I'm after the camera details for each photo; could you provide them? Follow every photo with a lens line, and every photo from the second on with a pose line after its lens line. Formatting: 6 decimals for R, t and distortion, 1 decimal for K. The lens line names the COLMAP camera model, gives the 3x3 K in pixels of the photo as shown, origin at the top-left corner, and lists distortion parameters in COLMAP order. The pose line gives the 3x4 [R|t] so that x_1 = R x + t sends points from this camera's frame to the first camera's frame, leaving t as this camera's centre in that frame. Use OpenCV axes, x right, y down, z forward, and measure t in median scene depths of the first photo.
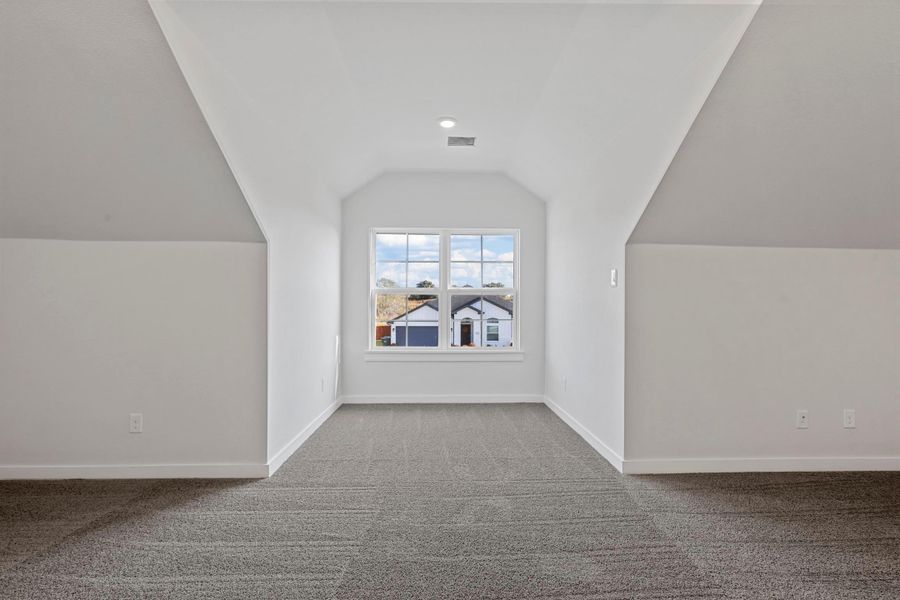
lens RADIAL K [[408.8, 0, 450.9], [0, 408.8, 303.6], [0, 0, 1]] dist [-0.000120, 0.000650]
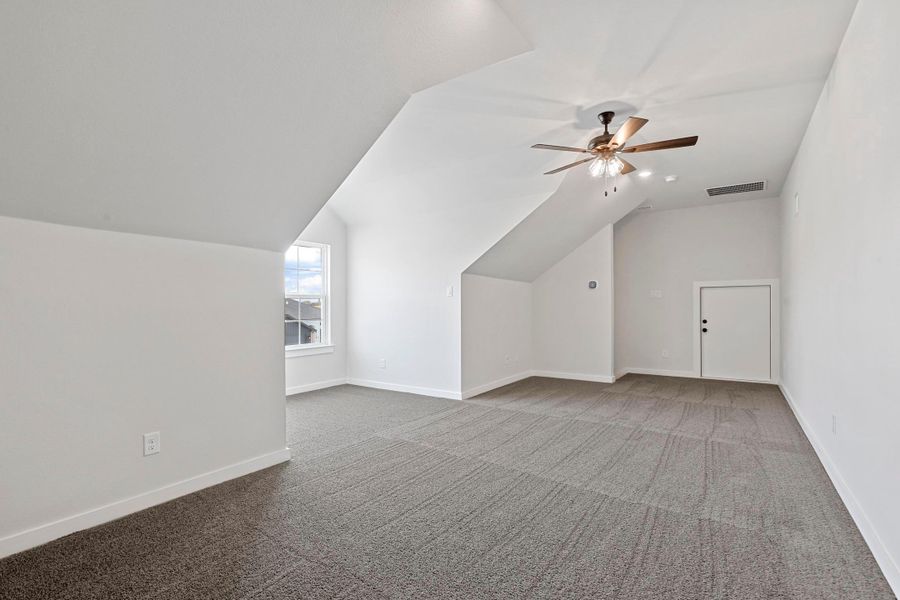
lens RADIAL K [[408.8, 0, 450.9], [0, 408.8, 303.6], [0, 0, 1]] dist [-0.000120, 0.000650]
pose [[0.598392, 0.001774, 0.801202, -1.047399], [0.002250, 0.999990, -0.003895, -0.004011], [-0.801200, 0.004133, 0.598382, -0.041998]]
